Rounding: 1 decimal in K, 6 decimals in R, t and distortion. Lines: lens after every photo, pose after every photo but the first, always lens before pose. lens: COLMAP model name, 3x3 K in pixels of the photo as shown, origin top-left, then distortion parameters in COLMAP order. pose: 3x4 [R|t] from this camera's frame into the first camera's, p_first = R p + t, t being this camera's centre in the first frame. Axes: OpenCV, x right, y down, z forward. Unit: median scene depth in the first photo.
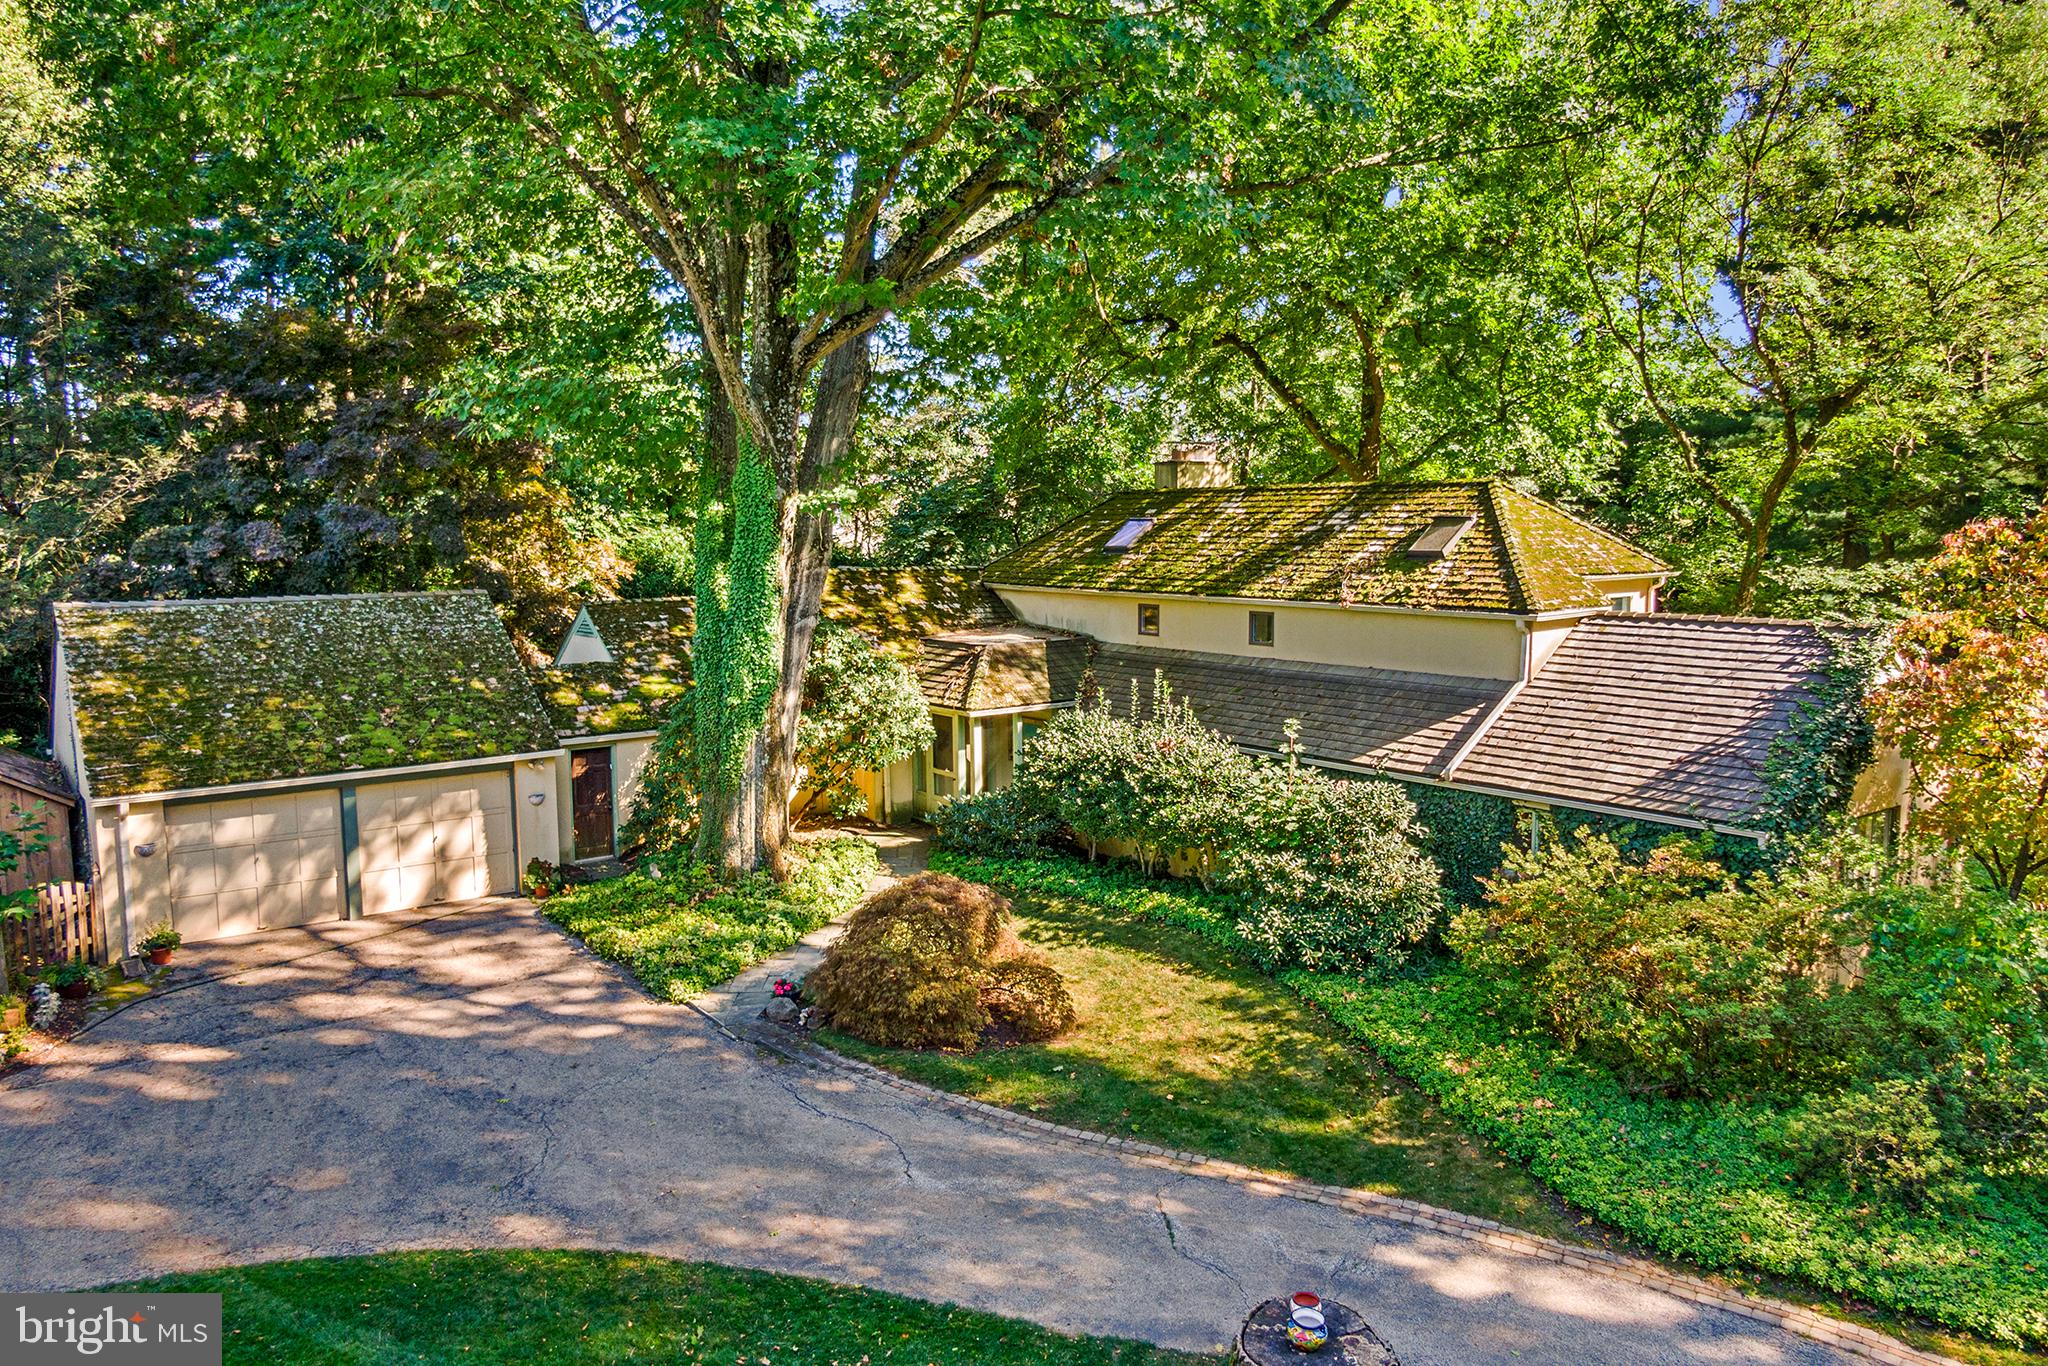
lens RADIAL K [[1474.5, 0, 1024.0], [0, 1474.5, 683.0], [0, 0, 1]] dist [0.028935, -0.043950]
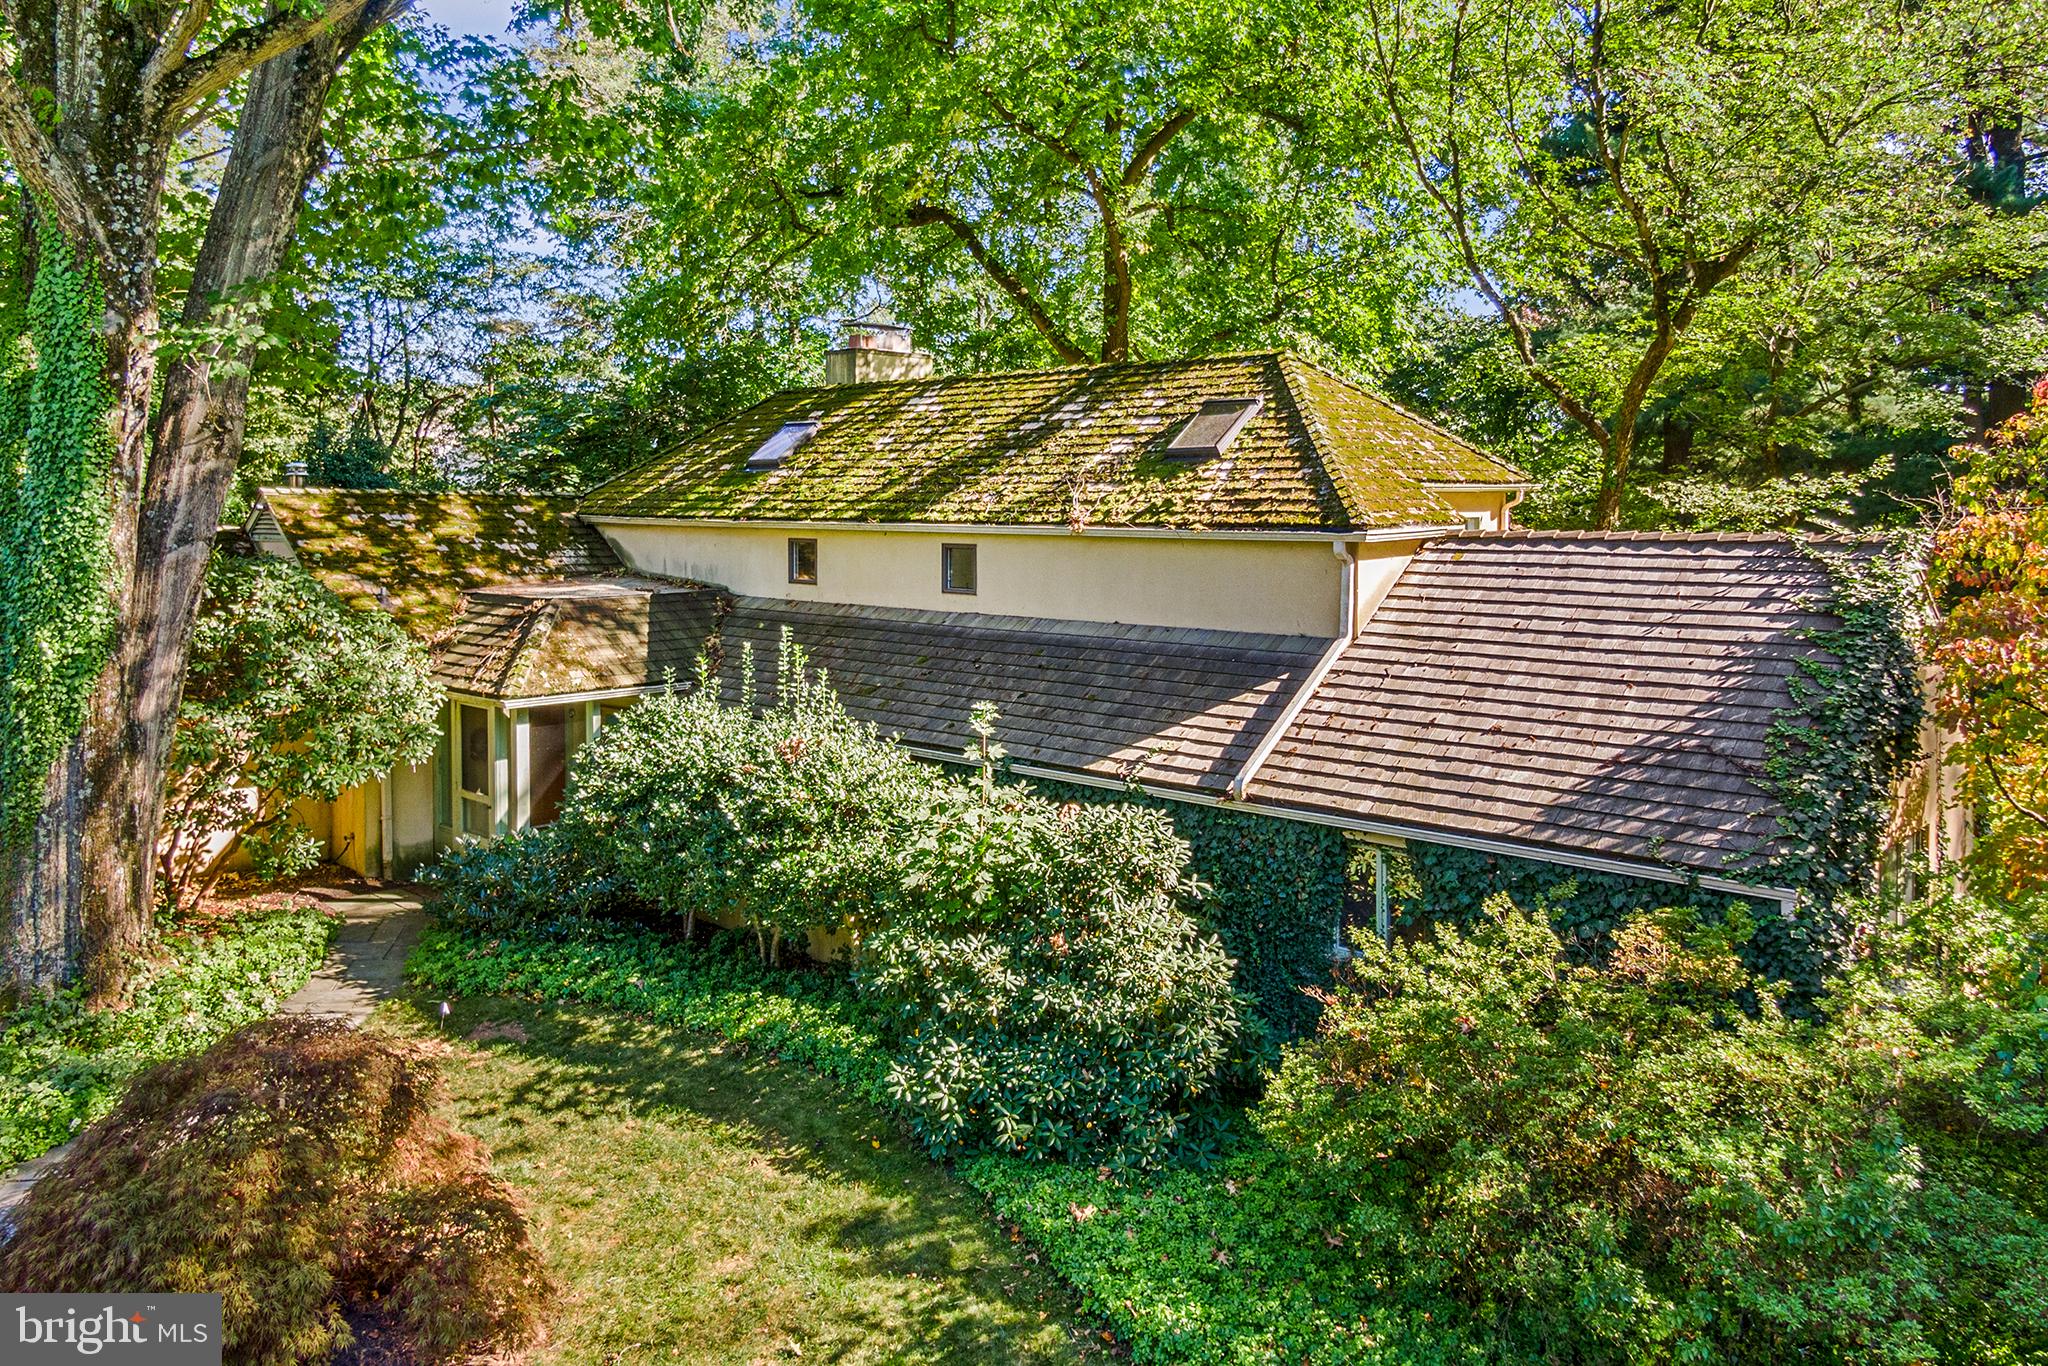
lens RADIAL K [[1517.4, 0, 1031.5], [0, 1517.4, 539.2], [0, 0, 1]] dist [0.033887, -0.045121]
pose [[0.986139, 0.000976, 0.165921, 0.095074], [0.013219, 0.996342, -0.084429, 0.010366], [-0.165397, 0.085452, 0.982518, 0.376654]]
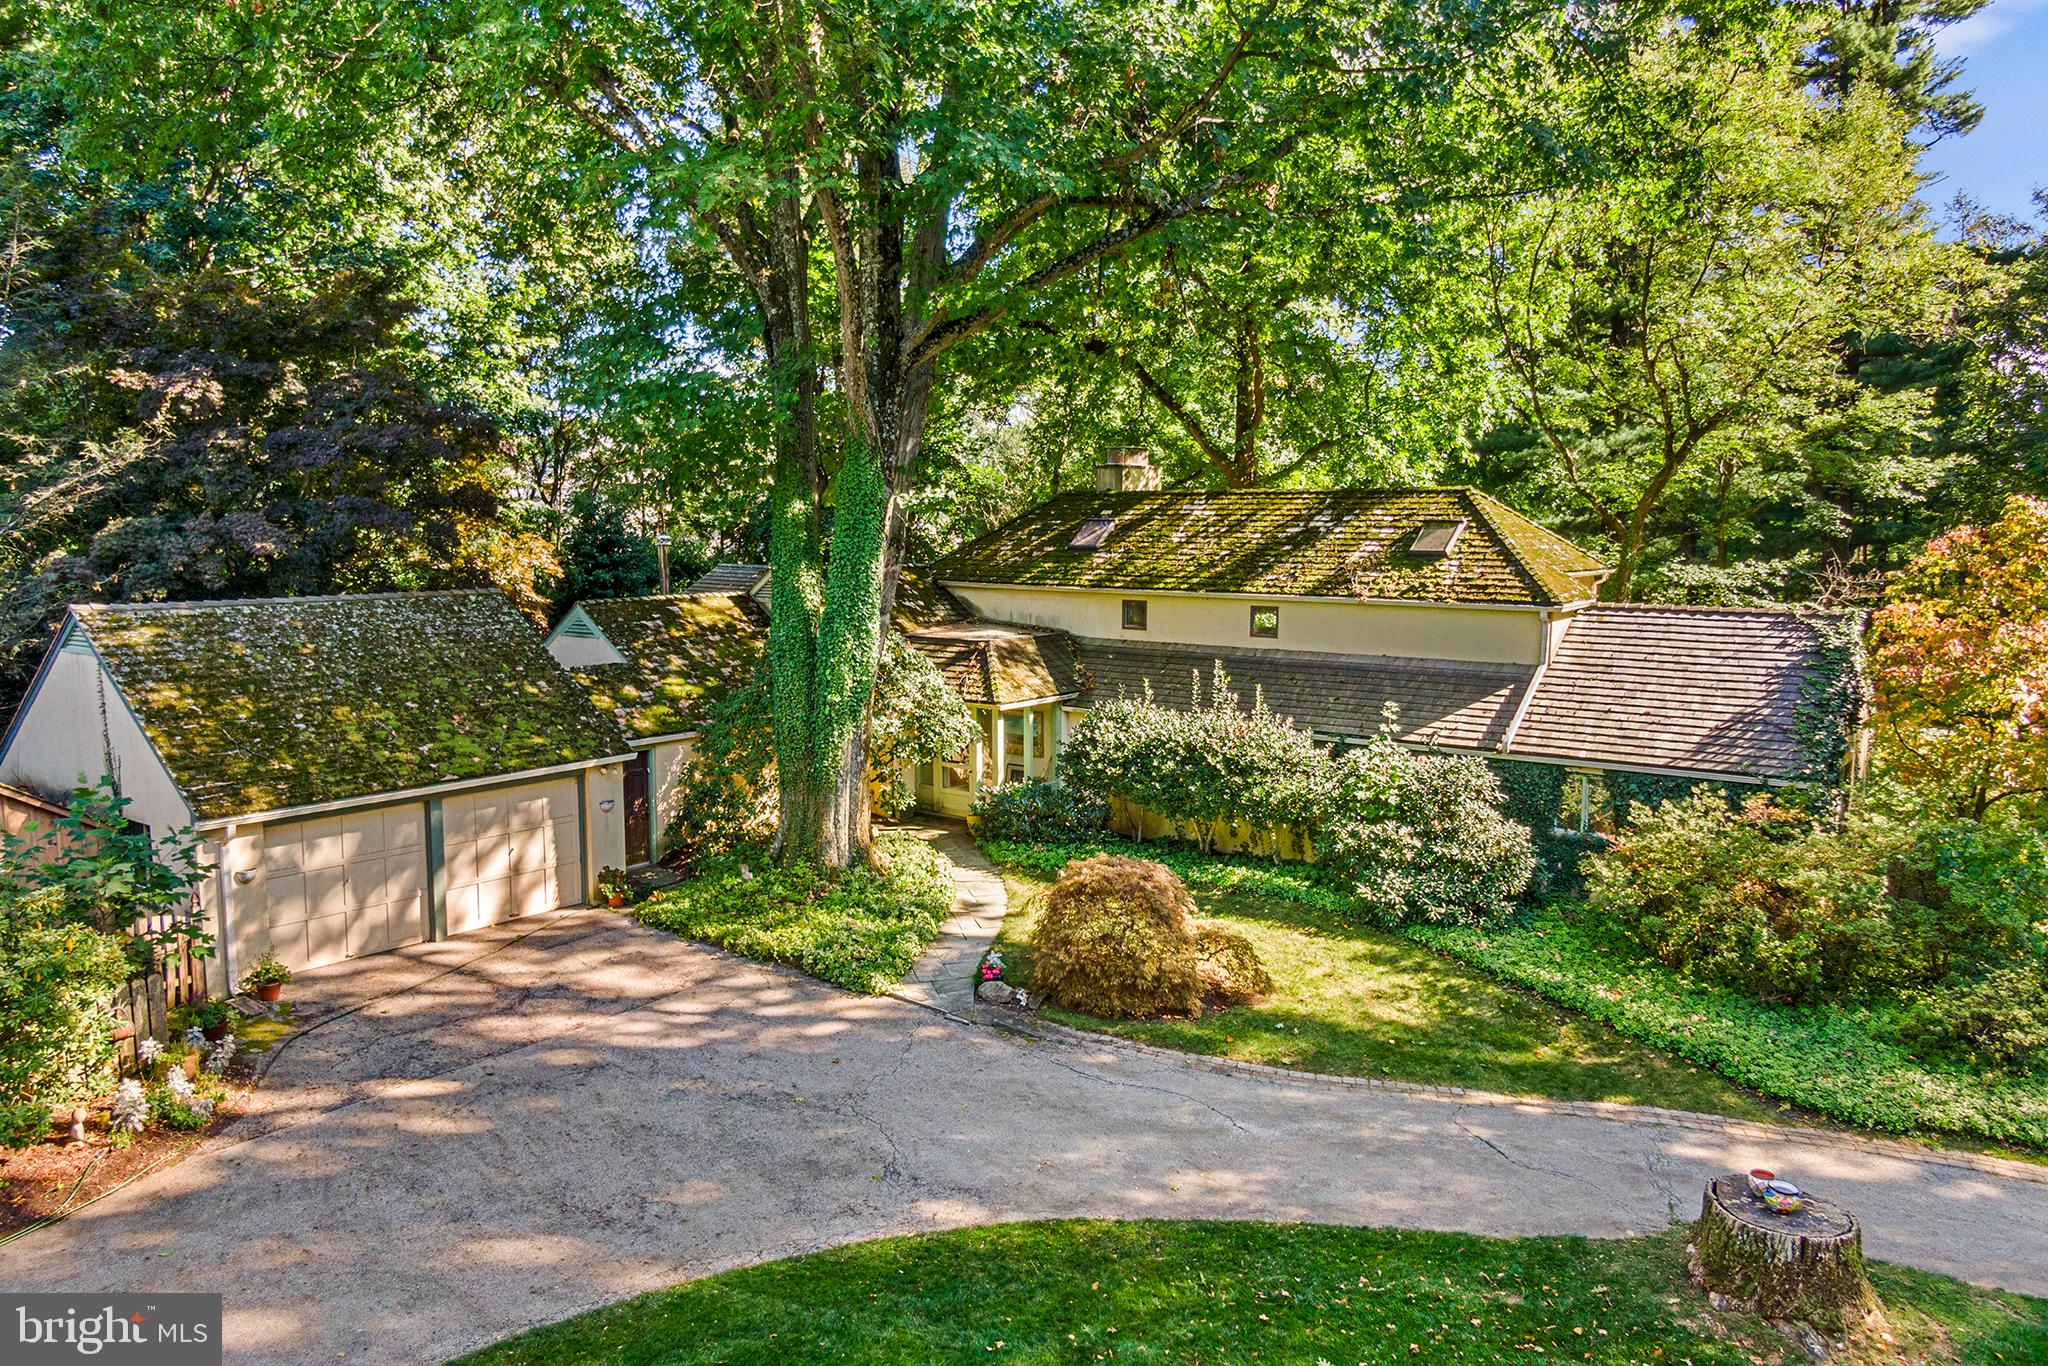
lens RADIAL K [[1474.5, 0, 1024.0], [0, 1474.5, 683.0], [0, 0, 1]] dist [0.028935, -0.043950]
pose [[0.964373, -0.020663, 0.263738, -0.358844], [0.020465, 0.999784, 0.003499, 0.000750], [-0.263753, 0.002023, 0.964588, 0.000154]]
